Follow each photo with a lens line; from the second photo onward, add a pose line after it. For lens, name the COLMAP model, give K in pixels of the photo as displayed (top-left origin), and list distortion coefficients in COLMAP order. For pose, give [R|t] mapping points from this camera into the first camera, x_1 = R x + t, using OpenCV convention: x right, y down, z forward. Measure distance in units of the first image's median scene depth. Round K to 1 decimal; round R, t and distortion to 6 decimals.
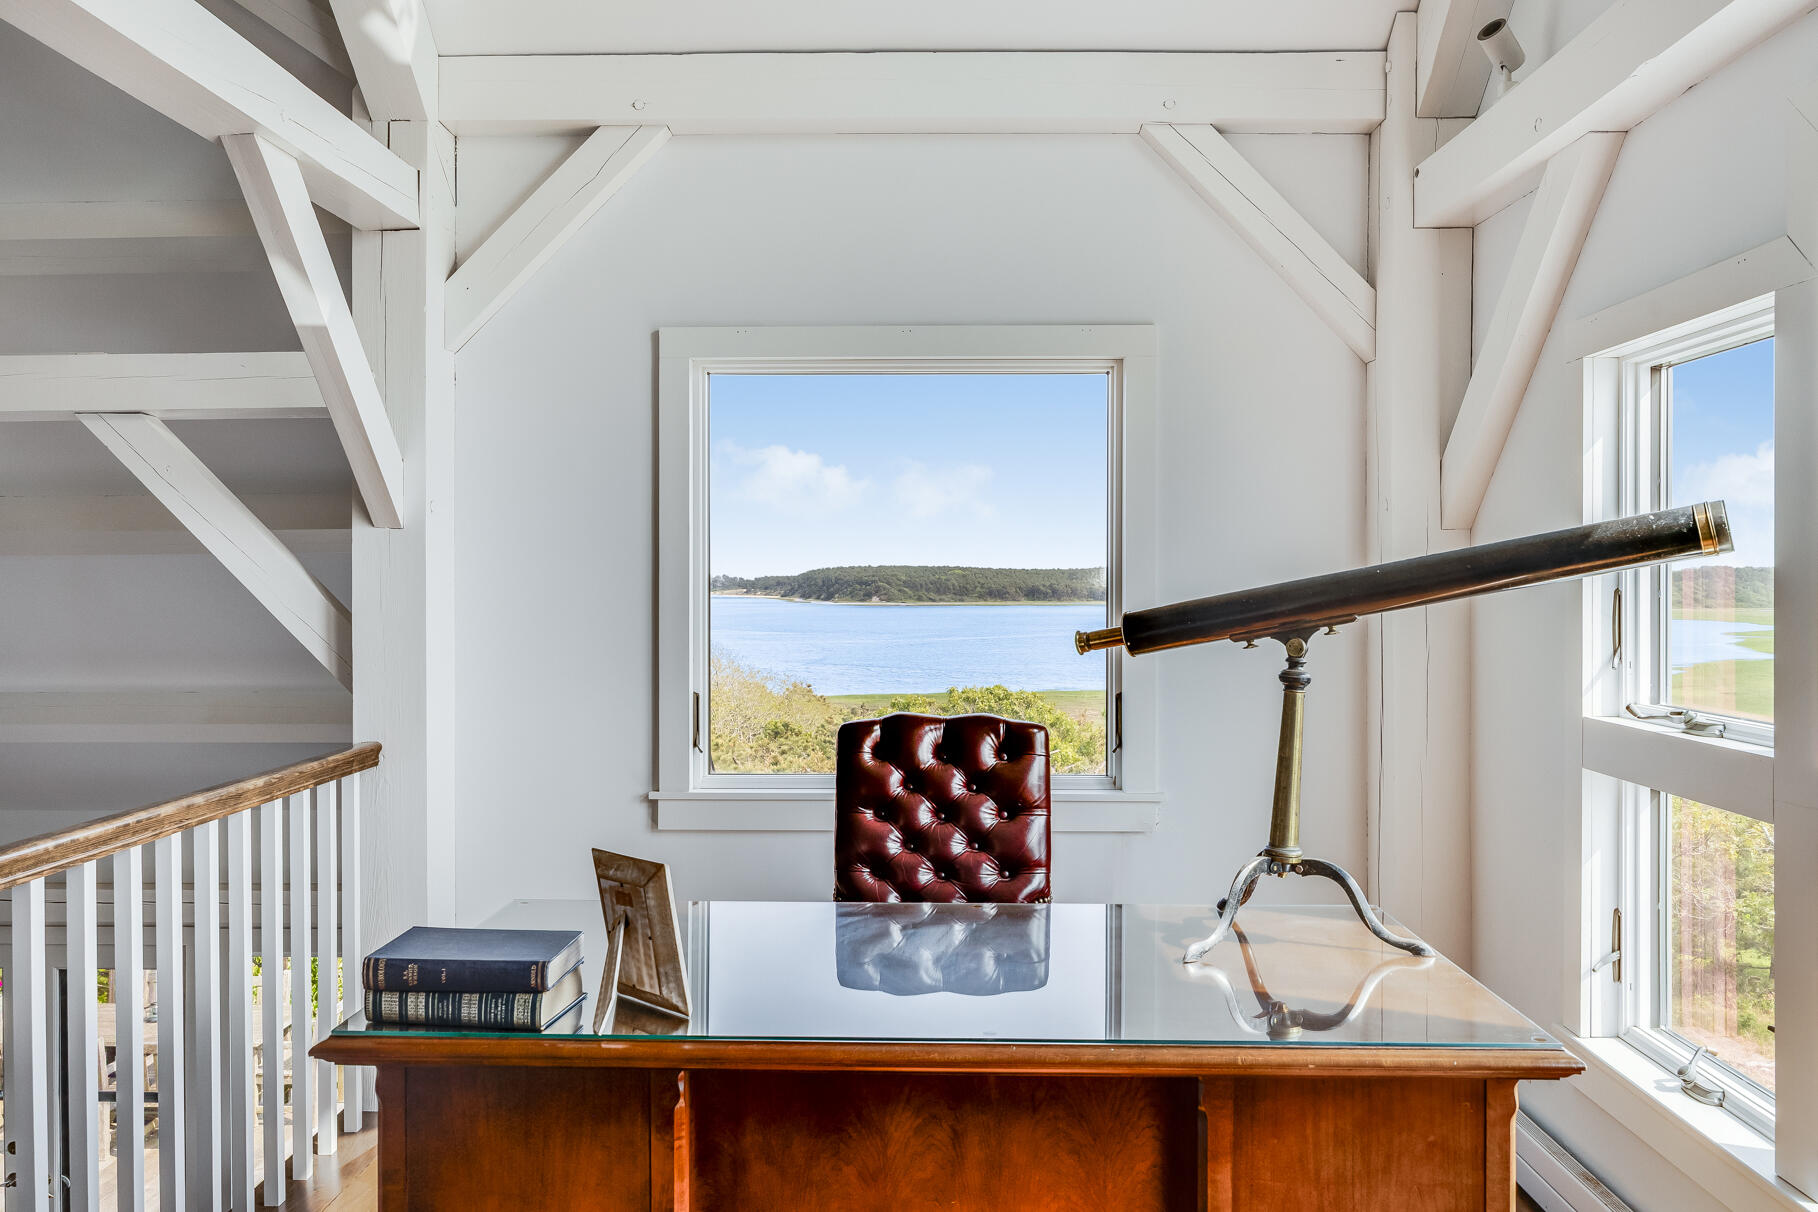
lens RADIAL K [[1396.8, 0, 909.5], [0, 1396.8, 595.9], [0, 0, 1]] dist [-0.009342, 0.015635]
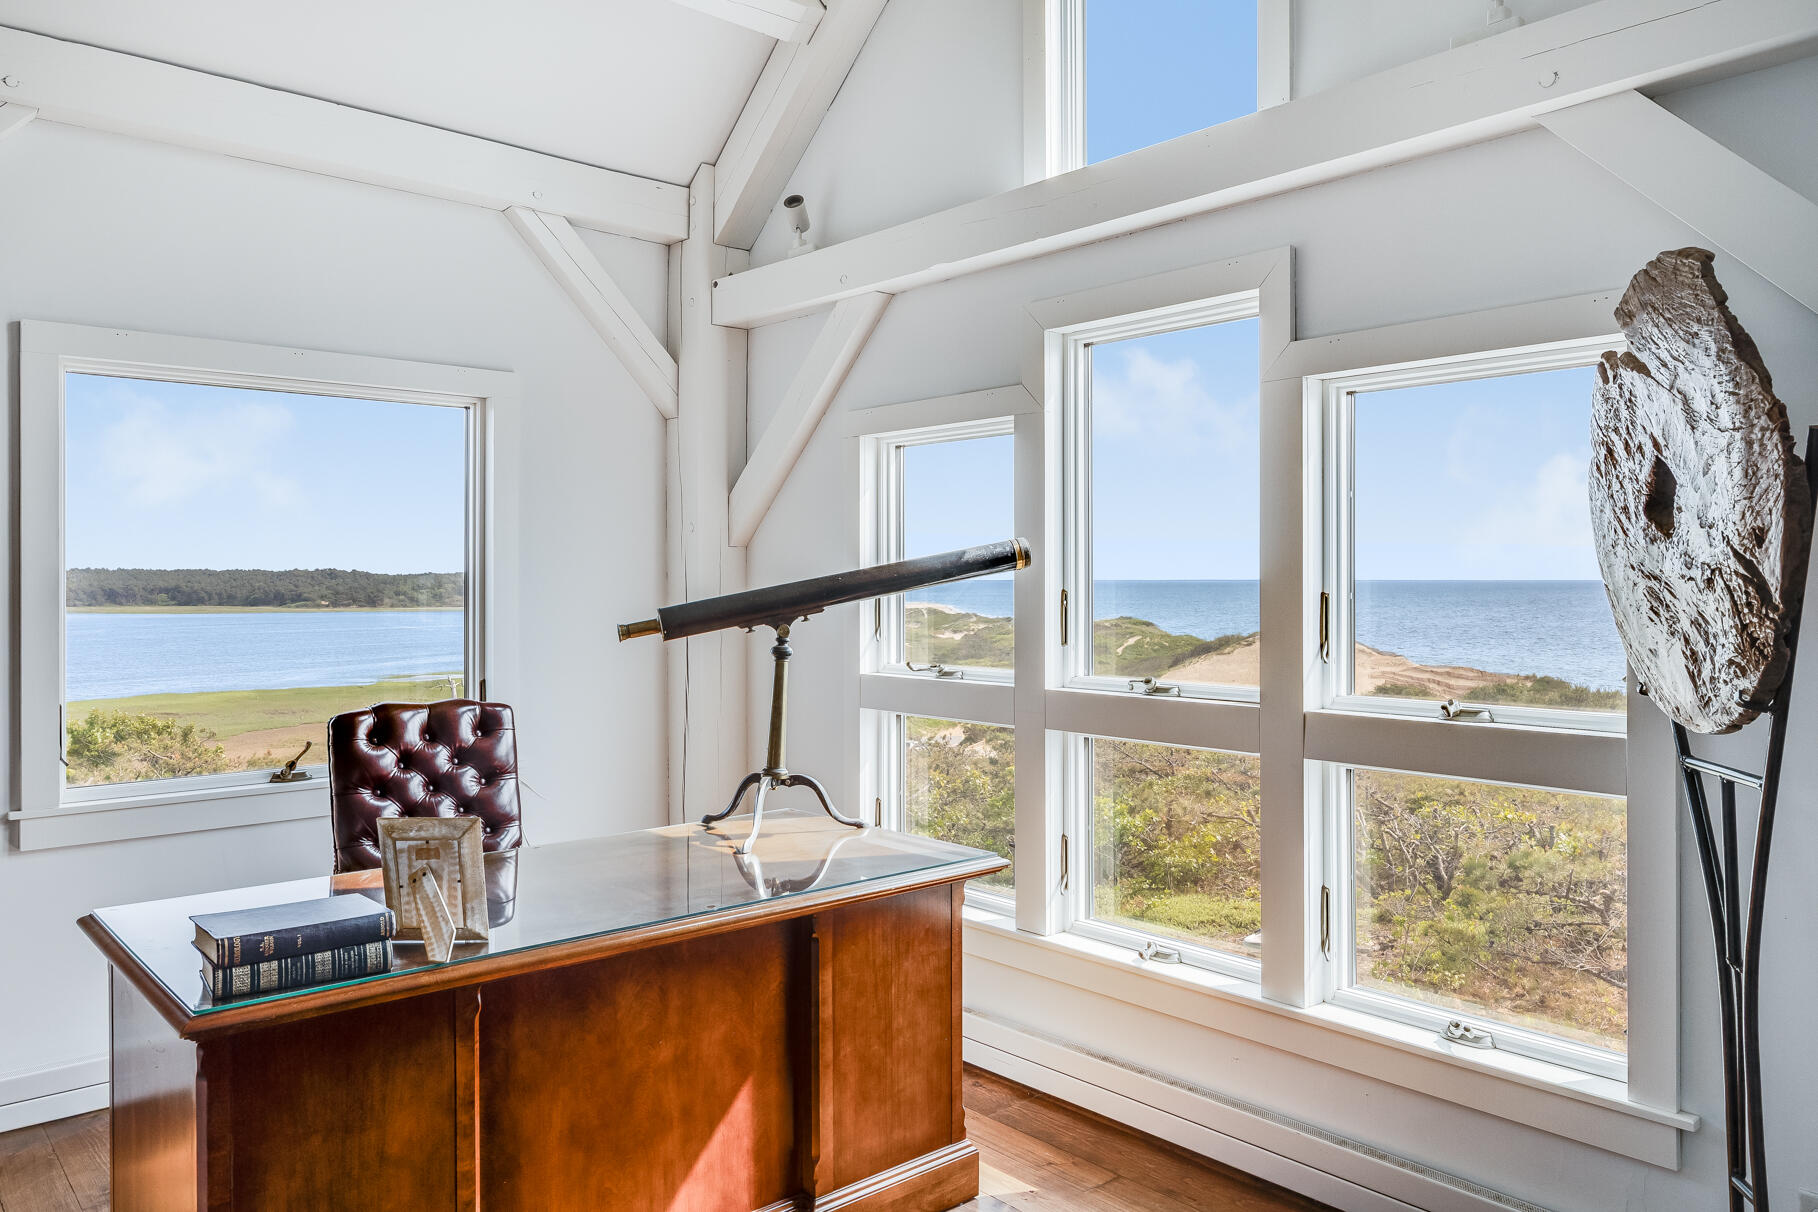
lens RADIAL K [[1289.4, 0, 904.6], [0, 1289.4, 597.8], [0, 0, 1]] dist [-0.003309, 0.003357]
pose [[0.733195, -0.010831, 0.679932, -0.490713], [0.010309, 0.999935, 0.004812, -0.002052], [-0.679940, 0.003481, 0.733259, -0.065017]]
